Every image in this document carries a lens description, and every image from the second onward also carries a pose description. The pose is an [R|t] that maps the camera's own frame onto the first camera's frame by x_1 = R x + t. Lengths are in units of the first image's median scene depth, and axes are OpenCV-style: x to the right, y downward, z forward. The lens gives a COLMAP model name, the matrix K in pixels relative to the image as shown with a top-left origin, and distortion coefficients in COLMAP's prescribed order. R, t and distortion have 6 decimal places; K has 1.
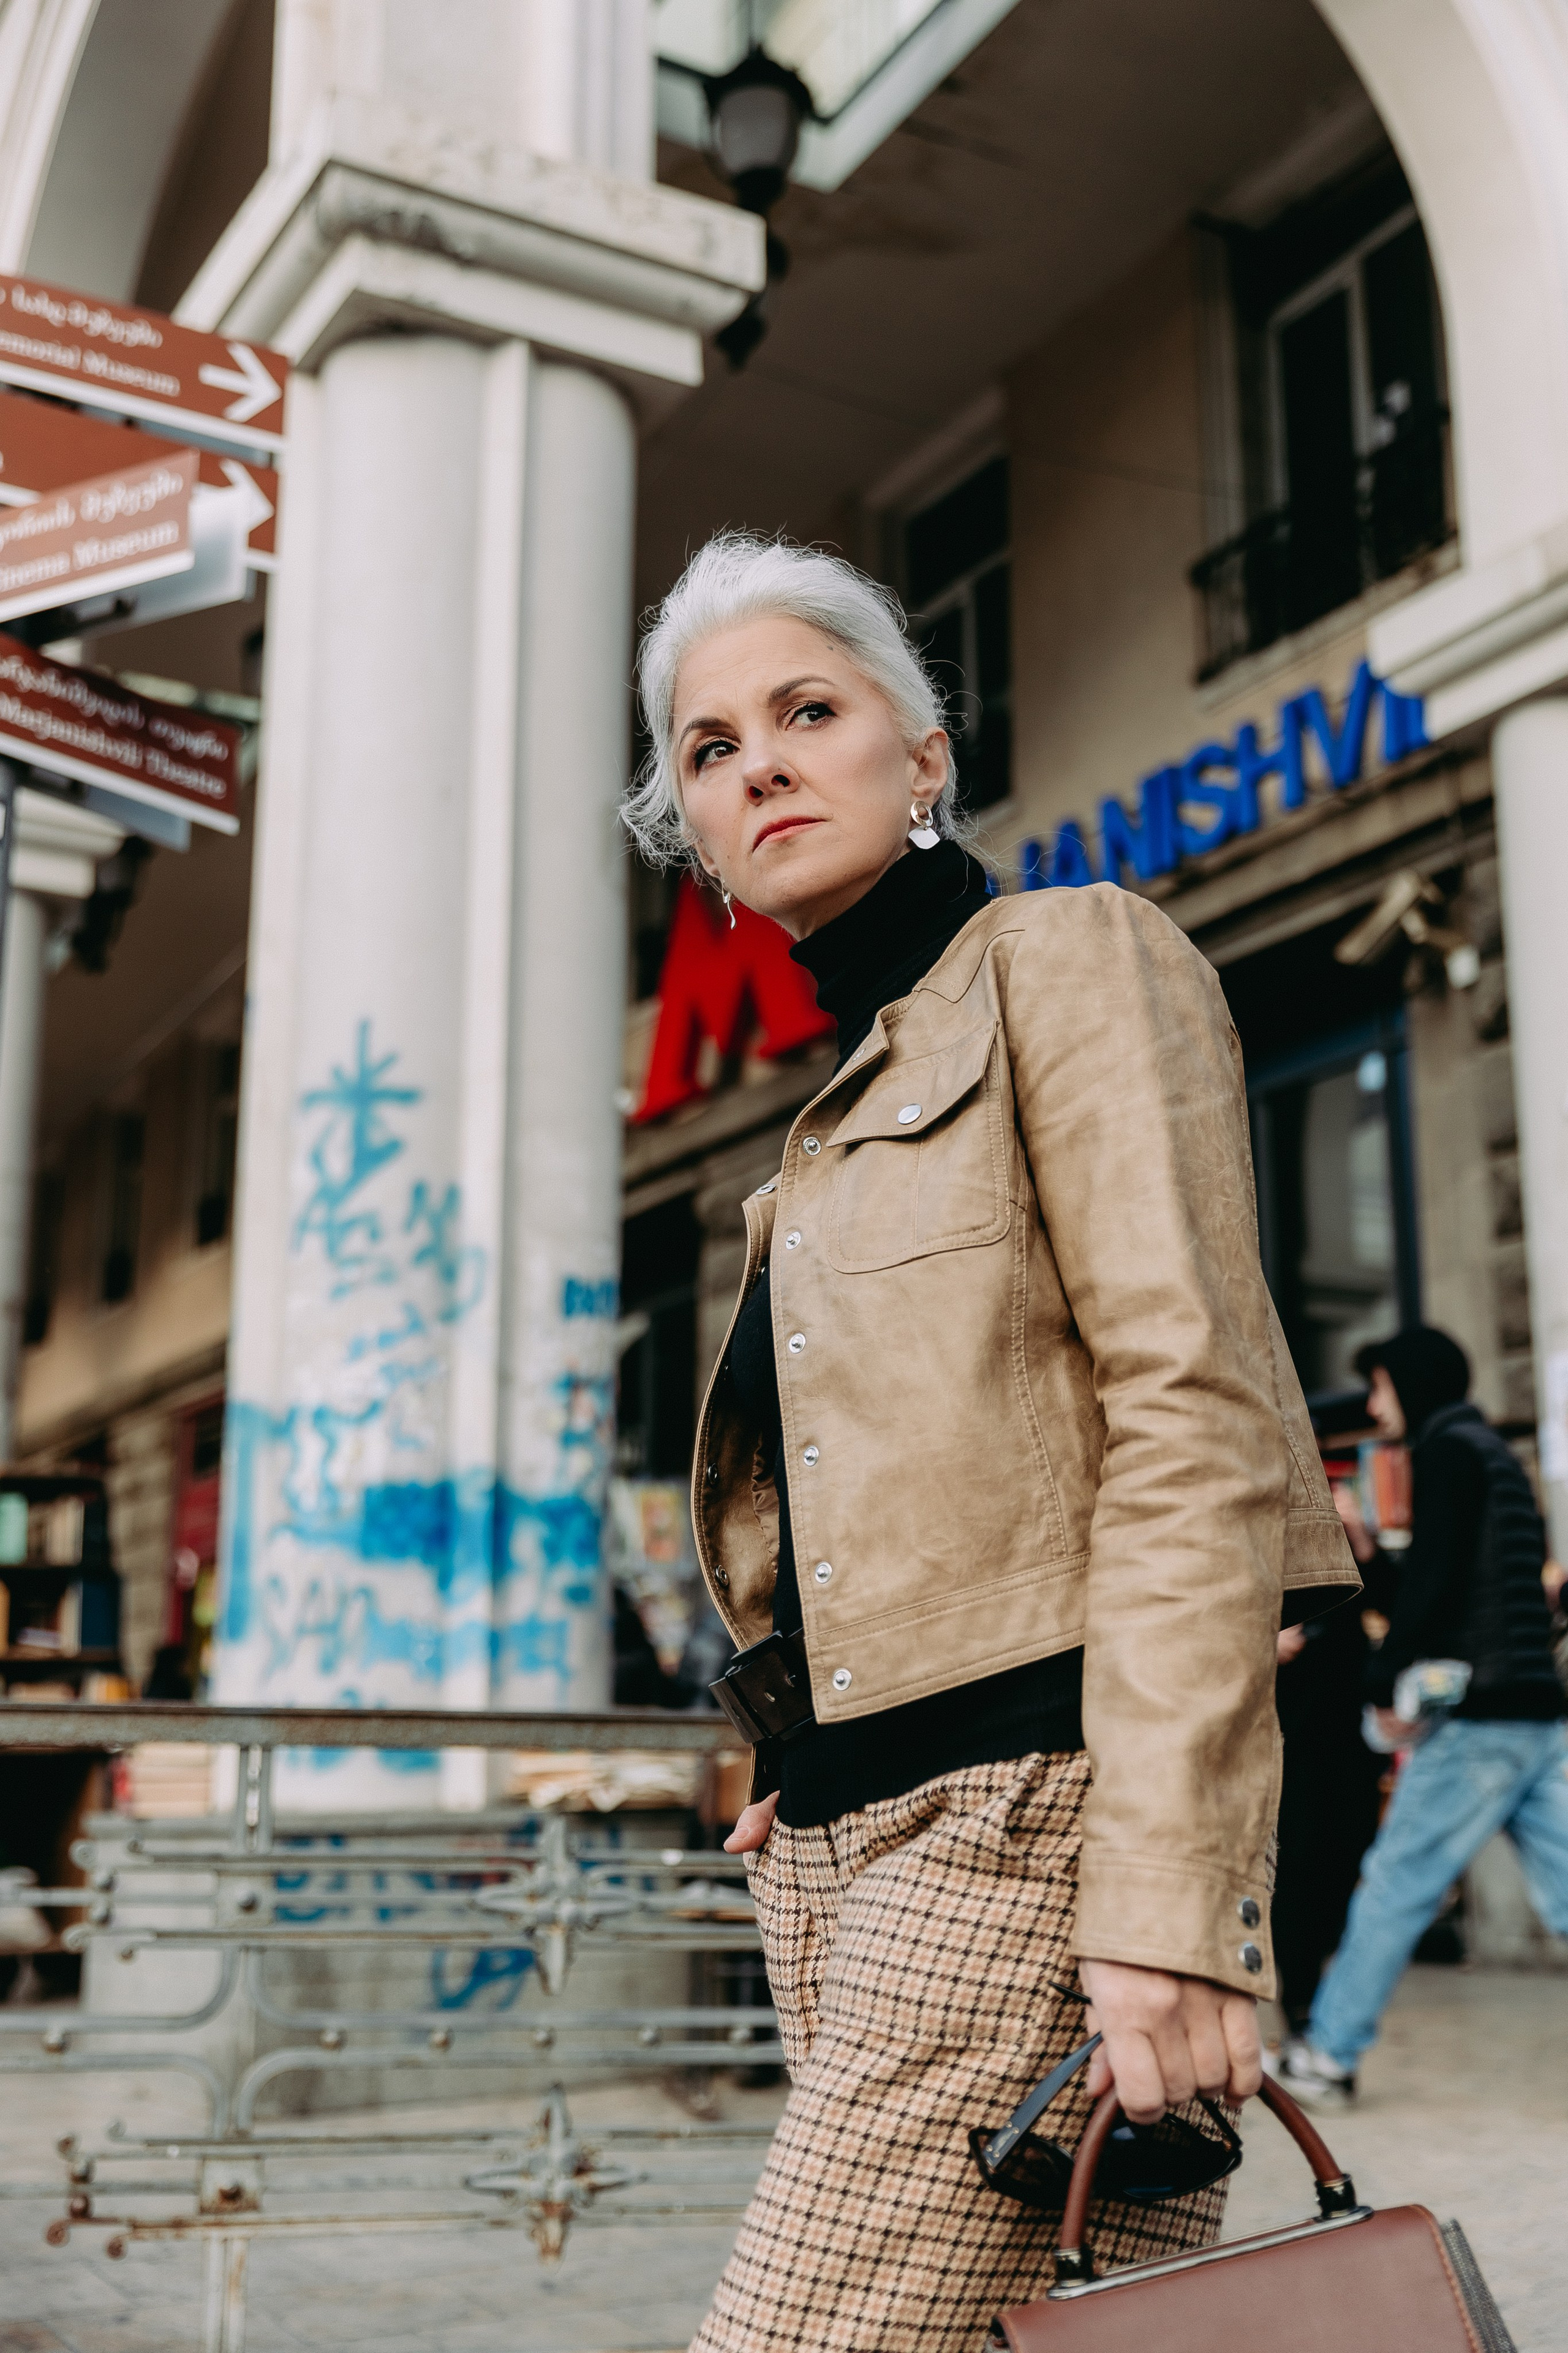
lens RADIAL K [[2711.4, 0, 783.7], [0, 2711.4, 1166.3], [0, 0, 1]] dist [-0.009779, 0.000000]
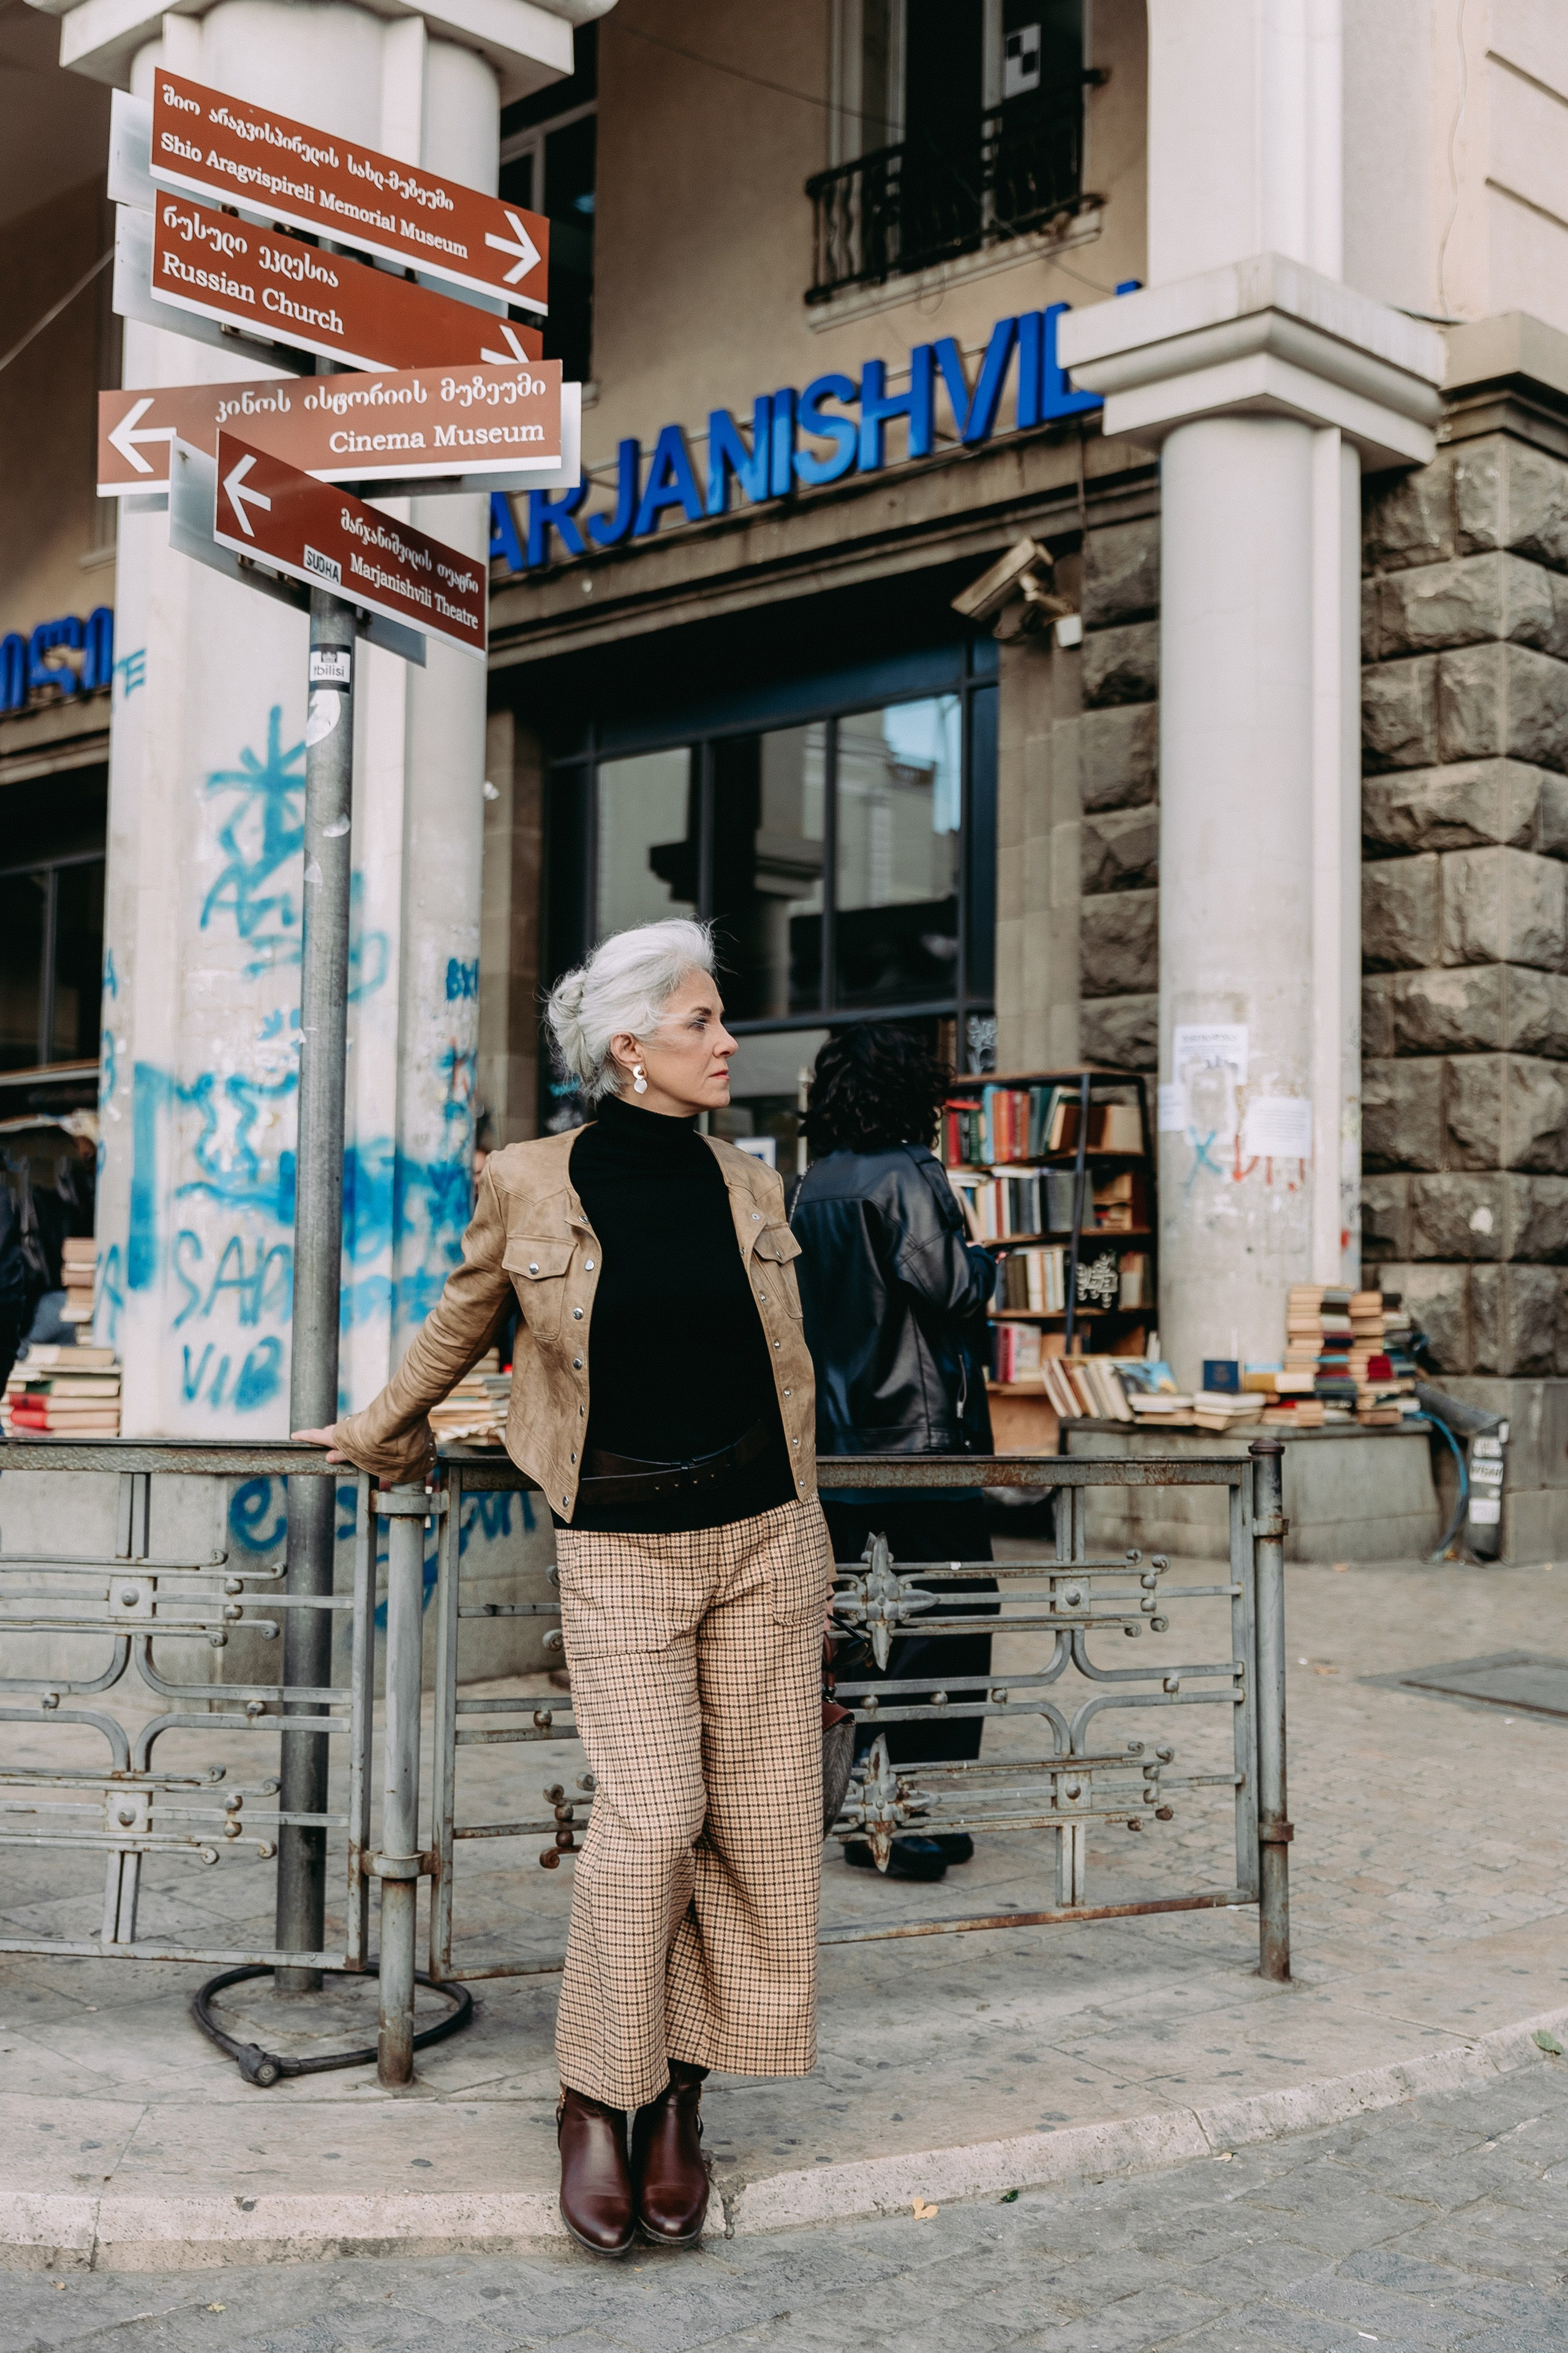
lens RADIAL K [[2870.7, 0, 782.7], [0, 2870.7, 1181.4], [0, 0, 1]] dist [-0.045215, 0.000000]
pose [[0.961536, 0.026312, 0.273416, -0.266486], [-0.077840, 0.980698, 0.179367, -0.088883], [-0.263419, -0.193751, 0.945024, -0.131239]]
